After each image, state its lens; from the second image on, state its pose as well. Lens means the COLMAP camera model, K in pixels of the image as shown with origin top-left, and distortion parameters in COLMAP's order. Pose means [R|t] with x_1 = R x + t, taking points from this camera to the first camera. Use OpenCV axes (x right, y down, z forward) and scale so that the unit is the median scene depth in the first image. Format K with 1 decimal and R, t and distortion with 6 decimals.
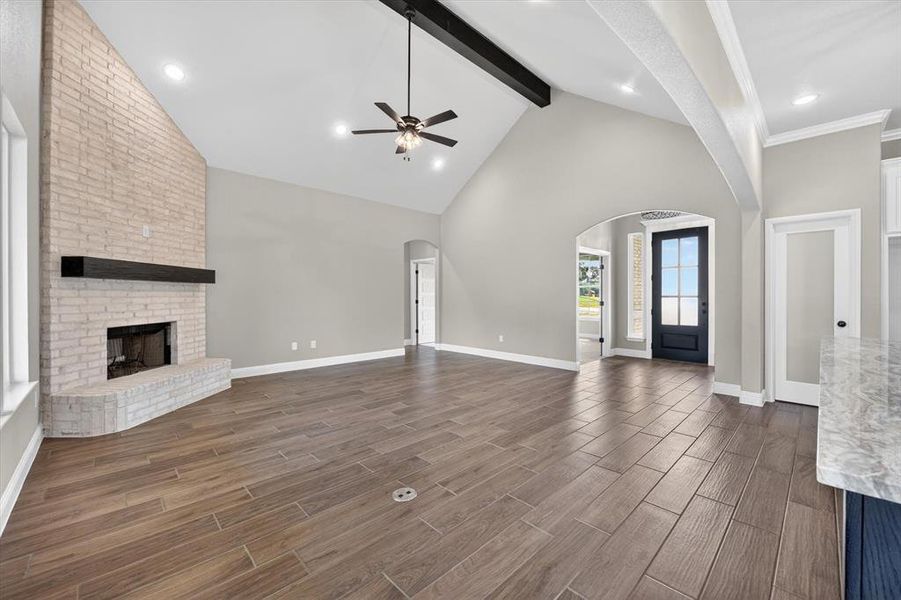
lens RADIAL K [[359.9, 0, 454.8], [0, 359.9, 297.7], [0, 0, 1]] dist [-0.007484, -0.000137]
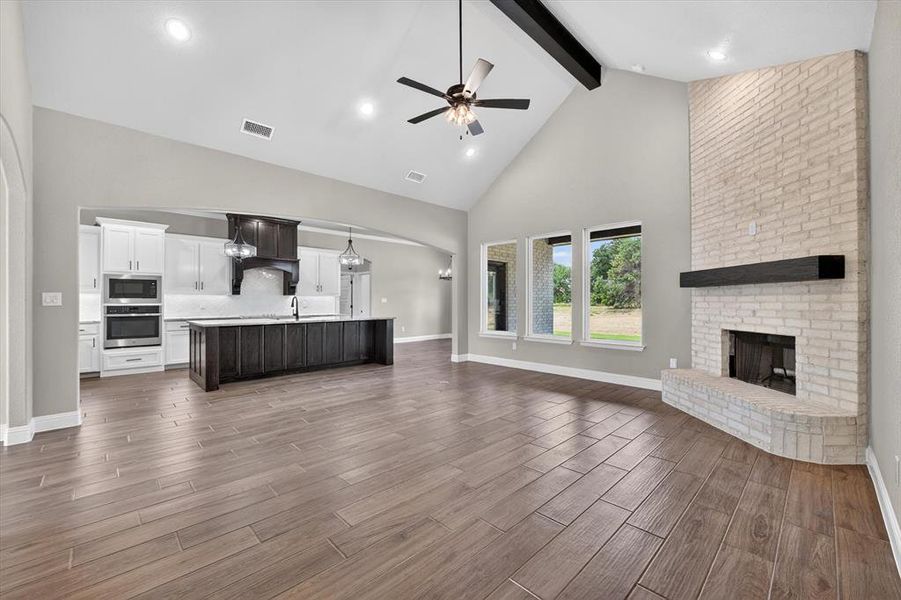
lens RADIAL K [[359.9, 0, 454.8], [0, 359.9, 297.7], [0, 0, 1]] dist [-0.007484, -0.000137]
pose [[-0.999999, 0.001098, -0.000840, -0.107266], [0.001101, 0.999994, -0.003360, -0.009841], [0.000836, -0.003361, -0.999994, 1.753969]]
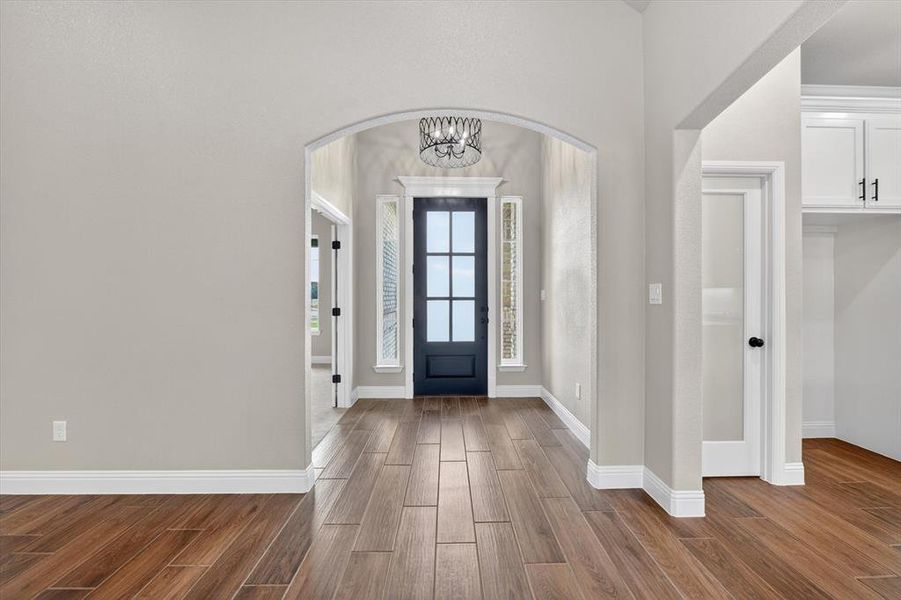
lens RADIAL K [[359.9, 0, 454.8], [0, 359.9, 297.7], [0, 0, 1]] dist [-0.007484, -0.000137]
pose [[0.681284, -0.001215, 0.732018, 0.218071], [0.004580, 0.999986, -0.002603, -0.005144], [-0.732005, 0.005126, 0.681280, 0.829868]]
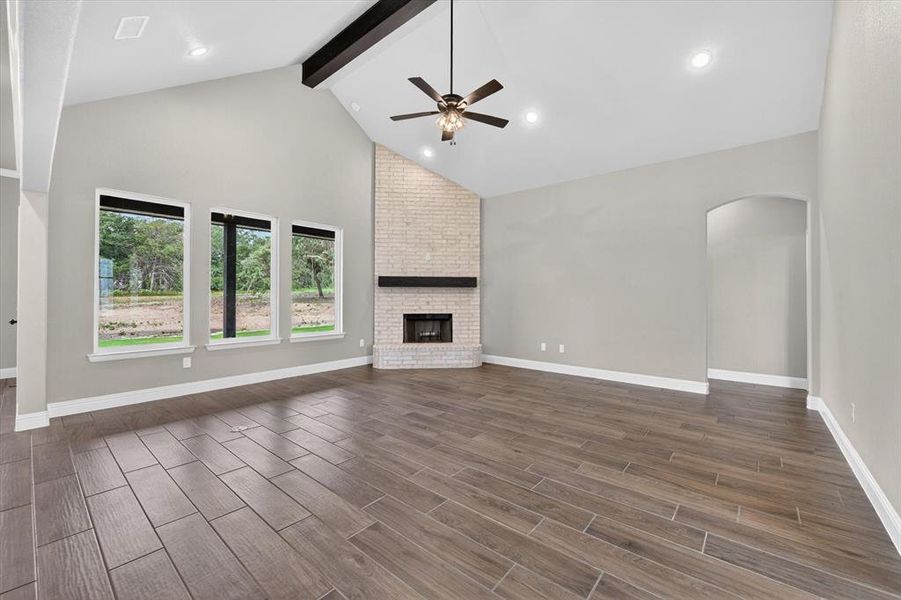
lens RADIAL K [[359.9, 0, 454.8], [0, 359.9, 297.7], [0, 0, 1]] dist [-0.007484, -0.000137]
pose [[0.106891, 0.001232, -0.994270, 0.719964], [-0.010681, 0.999943, 0.000091, -0.000478], [0.994213, 0.010610, 0.106898, 0.876009]]
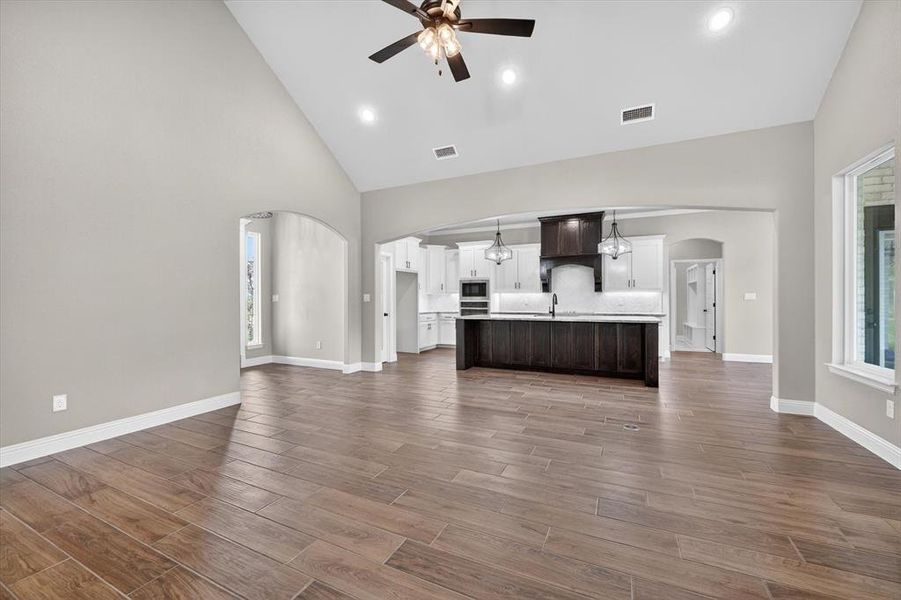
lens RADIAL K [[359.9, 0, 454.8], [0, 359.9, 297.7], [0, 0, 1]] dist [-0.007484, -0.000137]
pose [[-0.346424, 0.005273, 0.938063, -0.669205], [0.010482, 0.999944, -0.001750, -0.005067], [-0.938019, 0.009227, -0.346460, 1.132813]]
